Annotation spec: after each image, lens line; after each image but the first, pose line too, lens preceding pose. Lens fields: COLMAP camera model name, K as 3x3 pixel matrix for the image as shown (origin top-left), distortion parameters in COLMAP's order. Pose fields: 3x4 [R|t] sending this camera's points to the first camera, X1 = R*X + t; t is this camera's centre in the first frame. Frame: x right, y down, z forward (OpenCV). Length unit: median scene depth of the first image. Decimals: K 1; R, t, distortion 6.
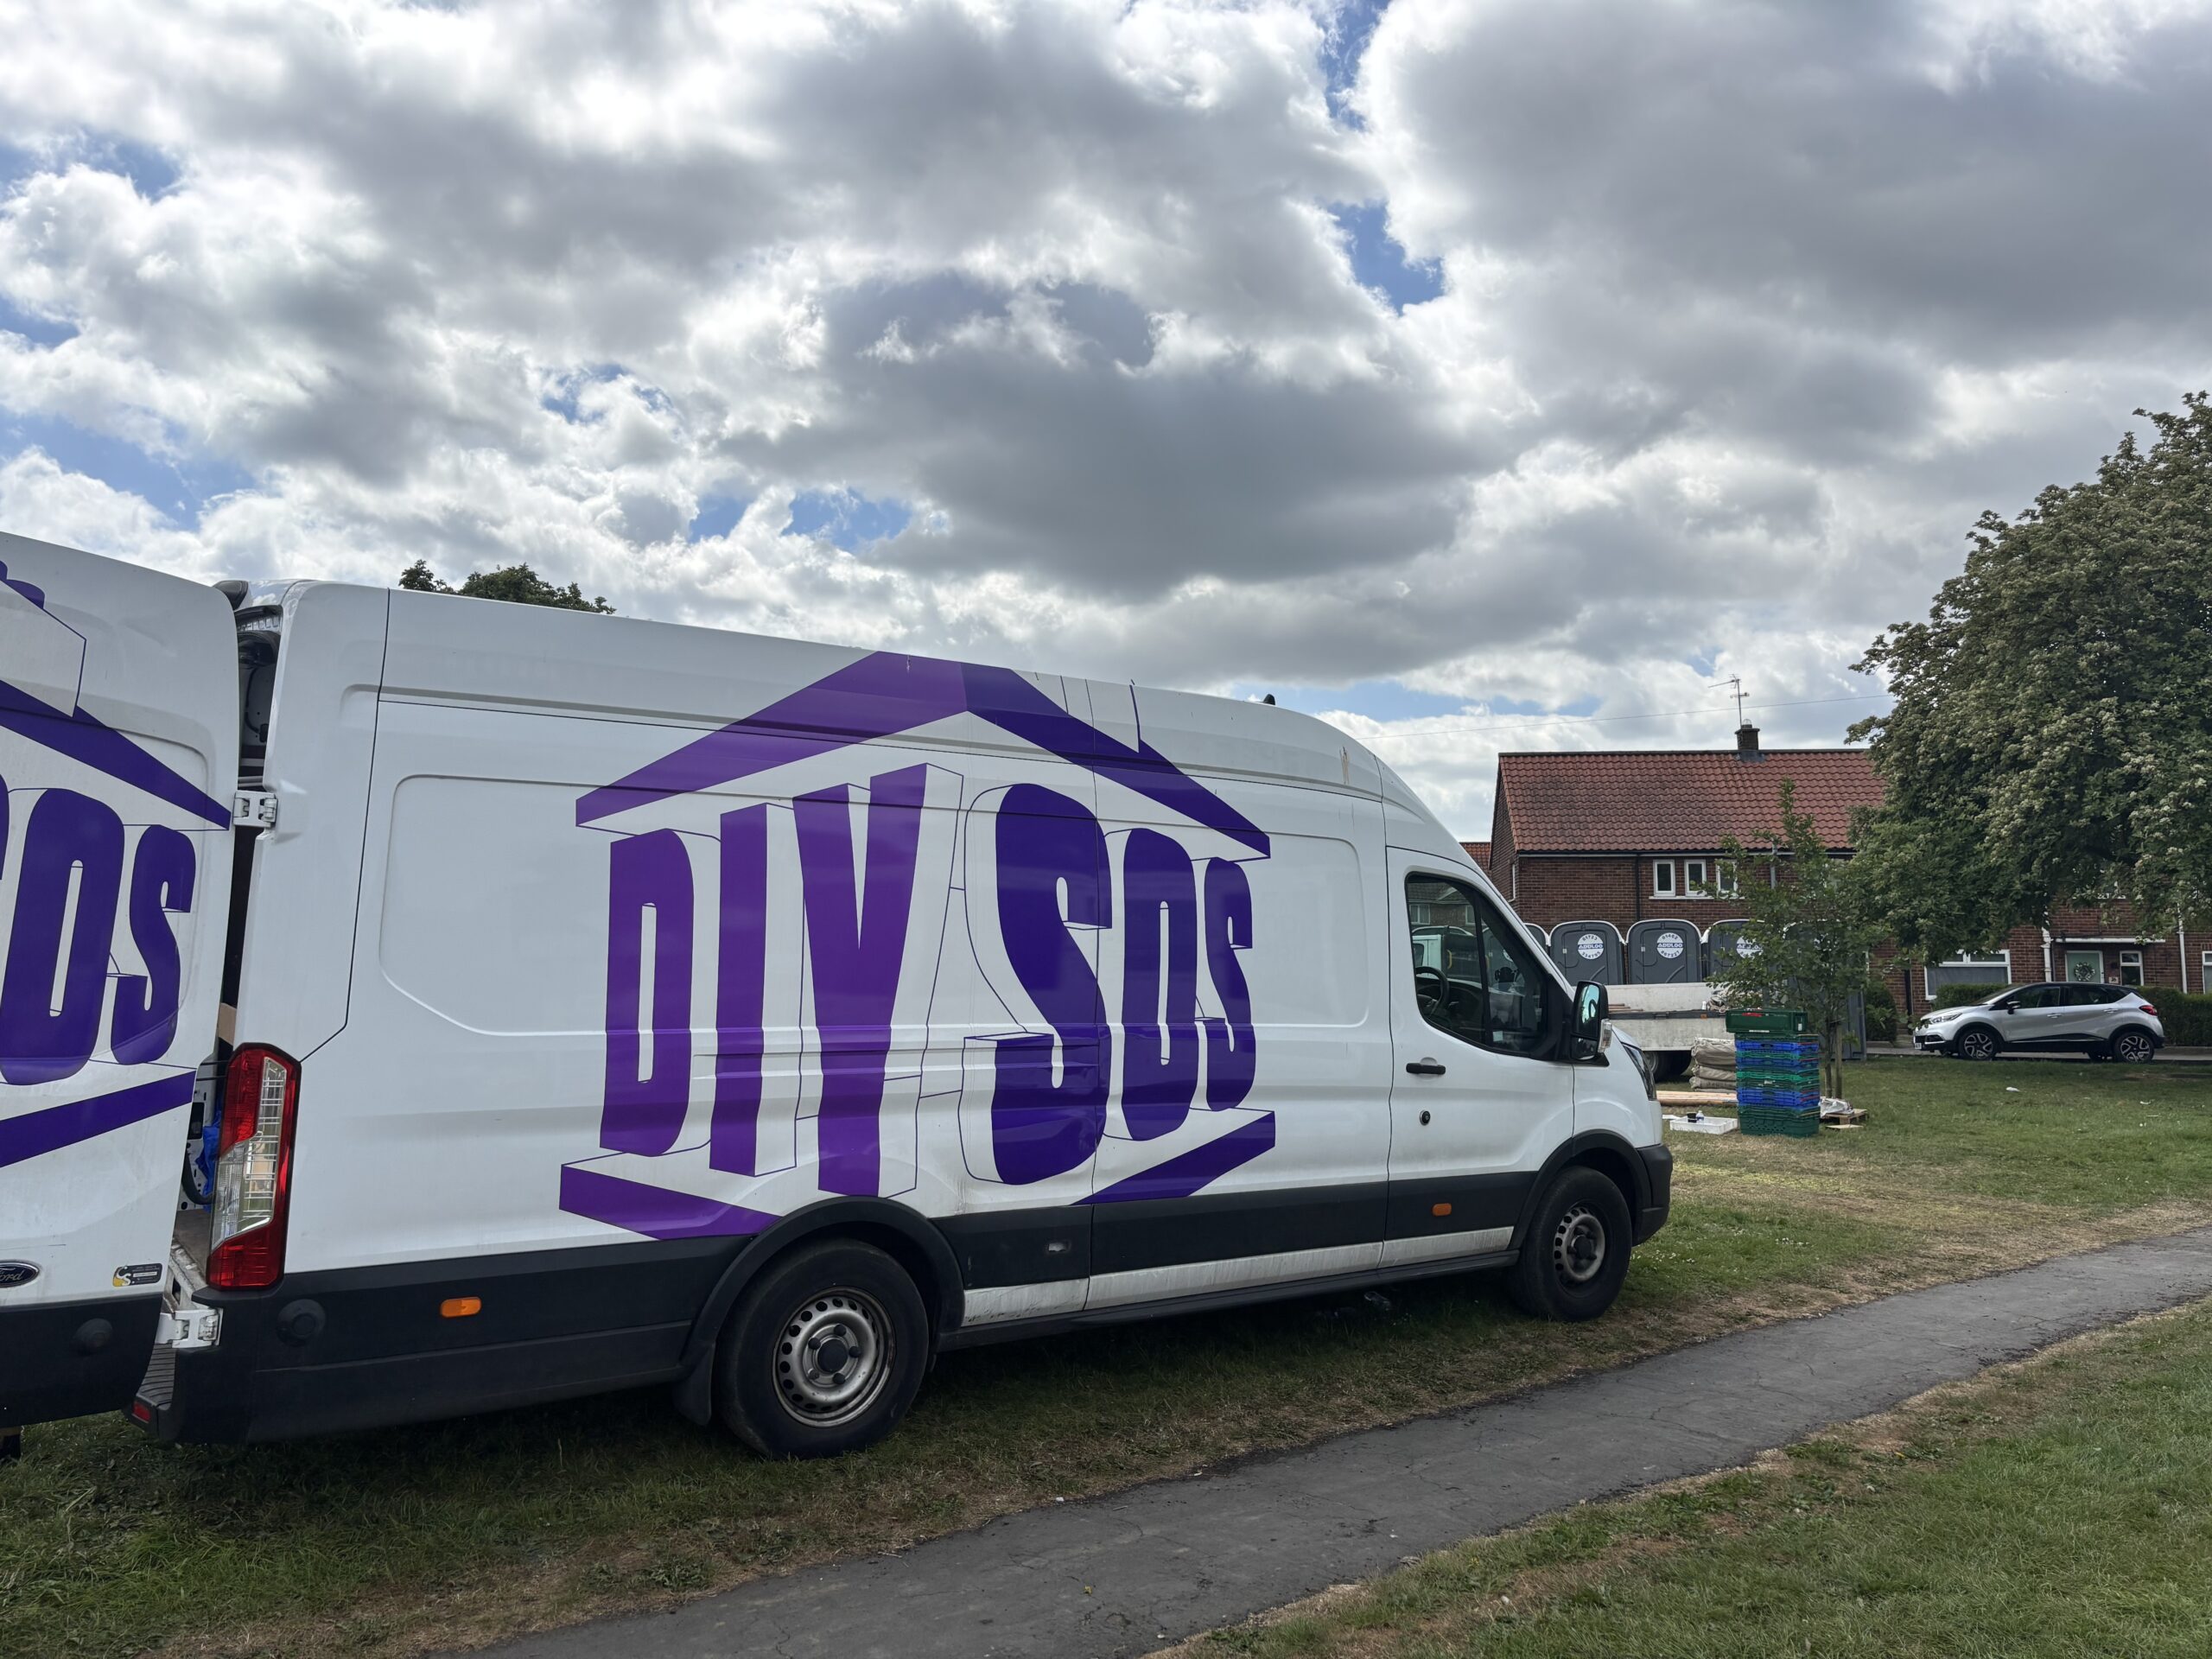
lens RADIAL K [[1605.2, 0, 1065.2], [0, 1605.2, 825.1], [0, 0, 1]] dist [0.063930, -0.069321]
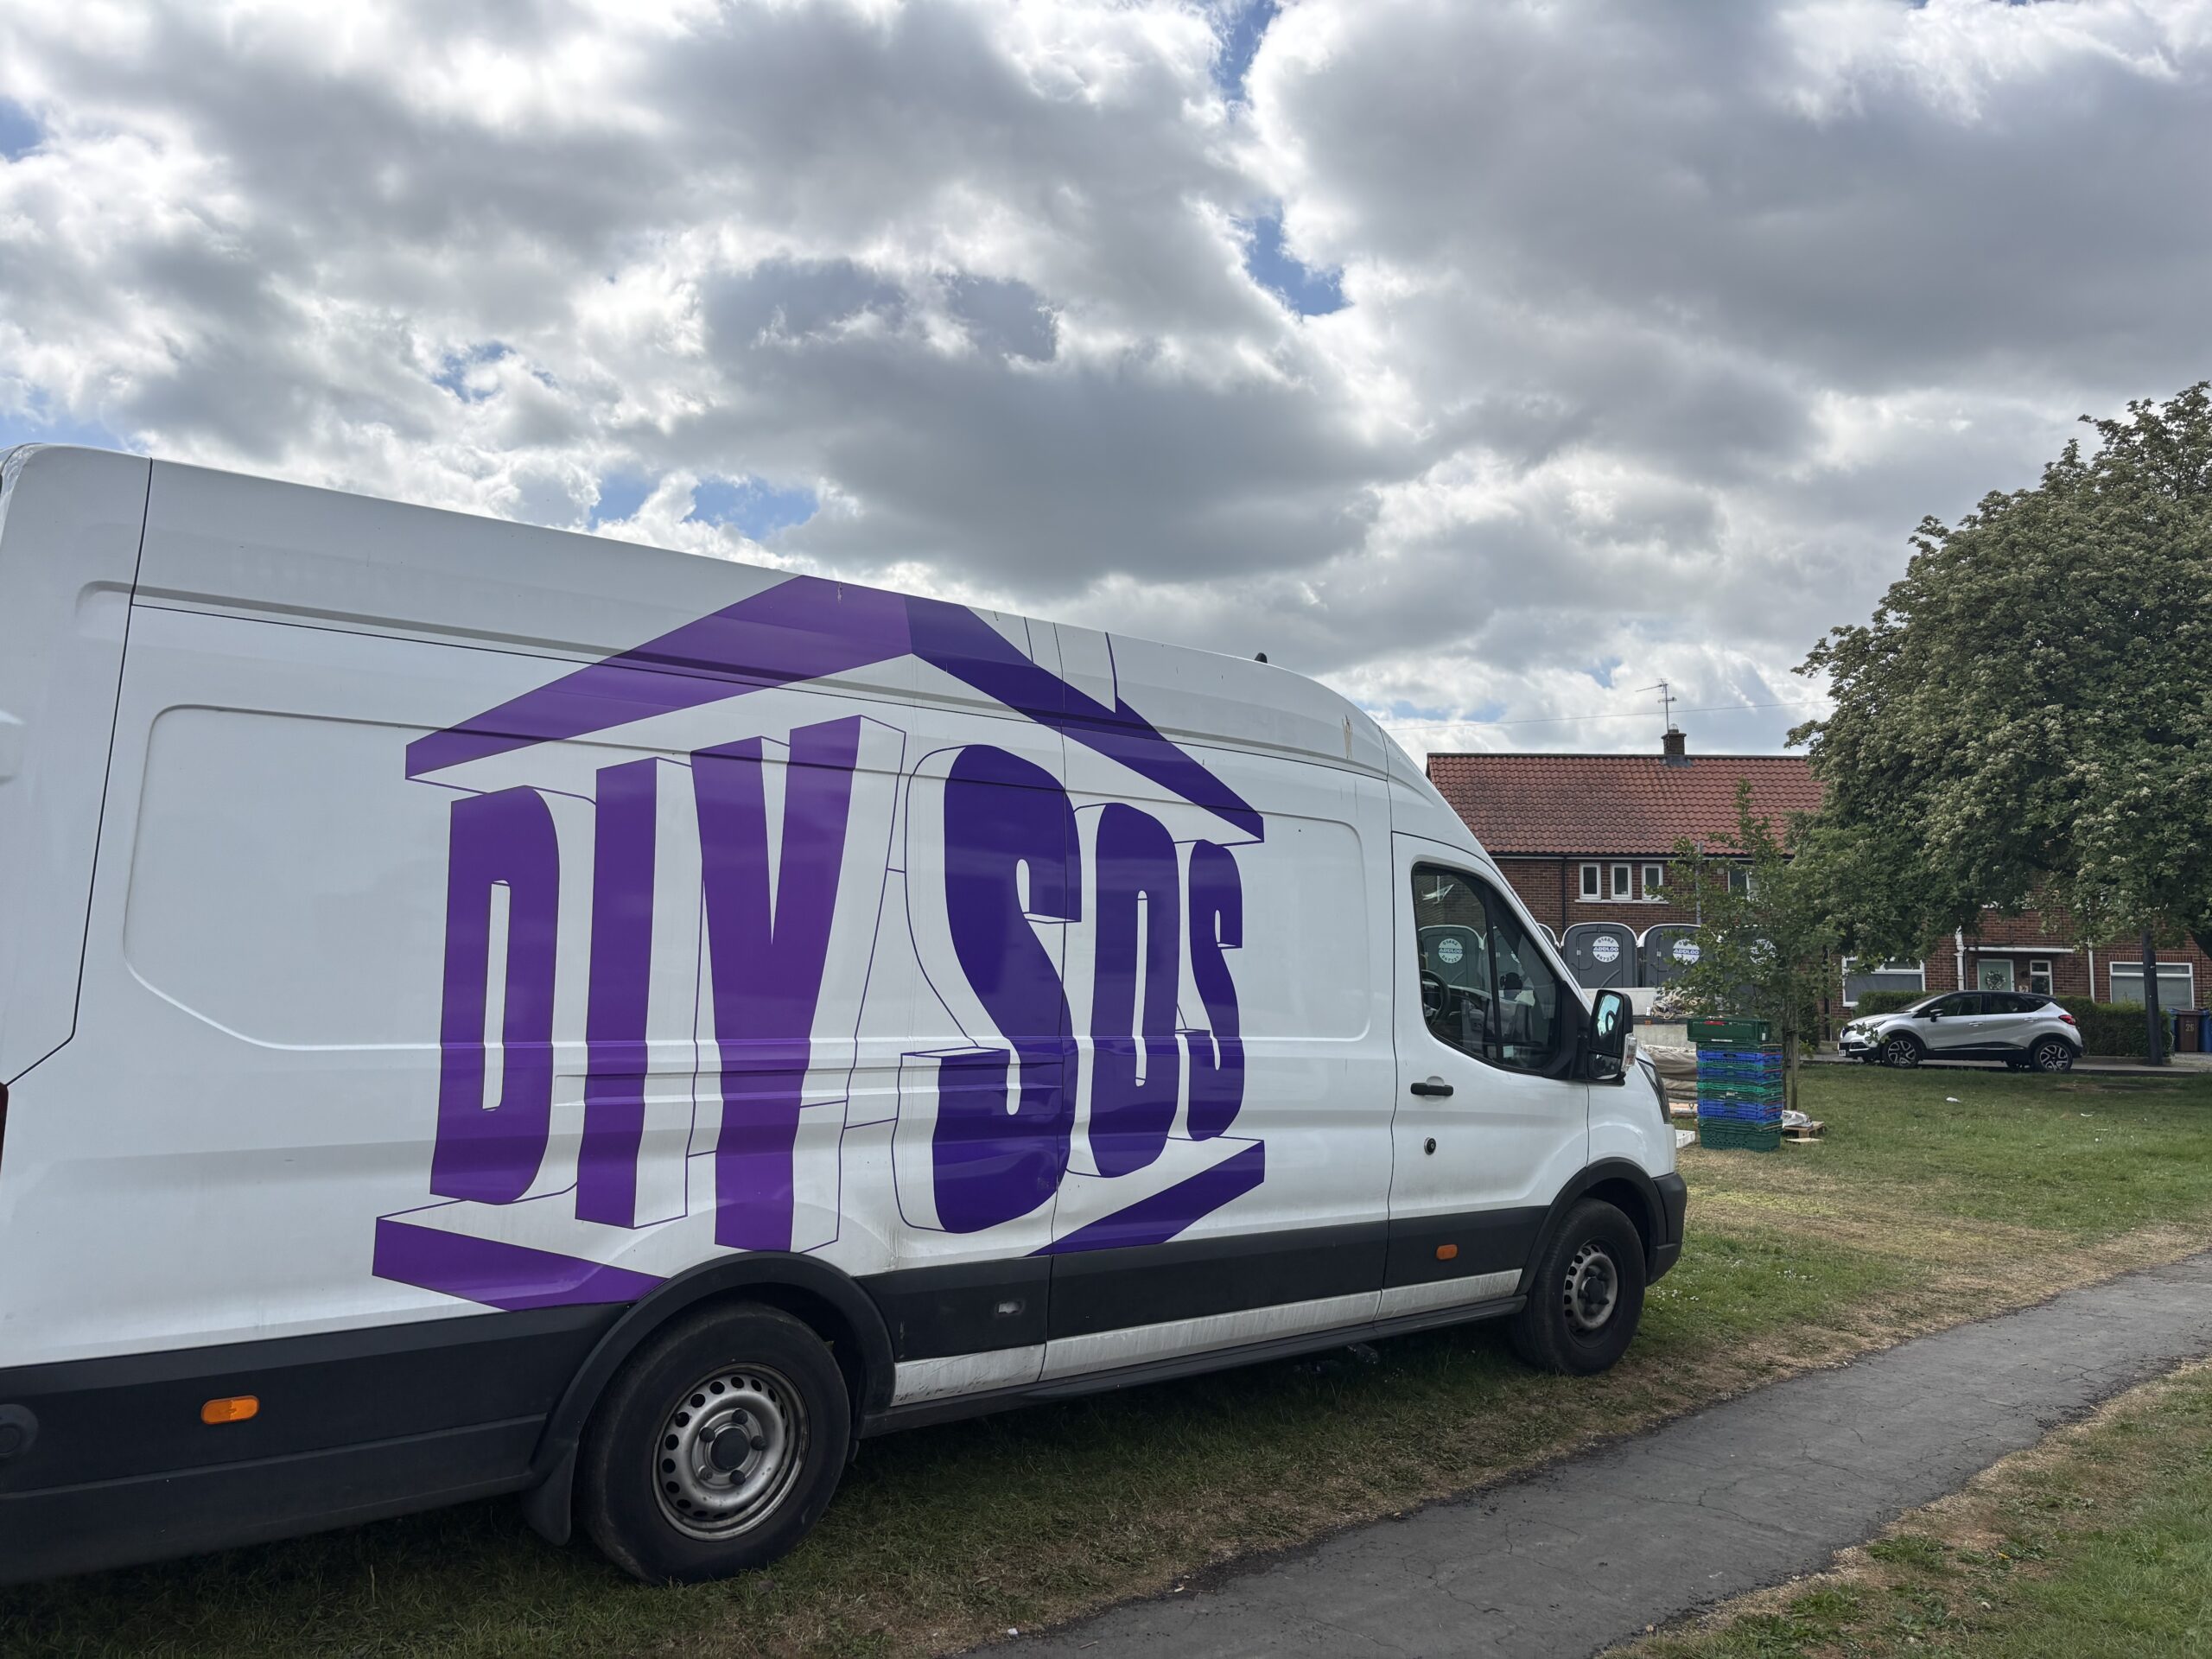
lens RADIAL K [[1630.4, 0, 1090.1], [0, 1630.4, 833.9], [0, 0, 1]] dist [0.063145, -0.067296]
pose [[0.997890, 0.017731, 0.062455, -0.016899], [-0.018288, 0.999798, 0.008364, 0.009958], [-0.062294, -0.009489, 0.998013, 0.136334]]
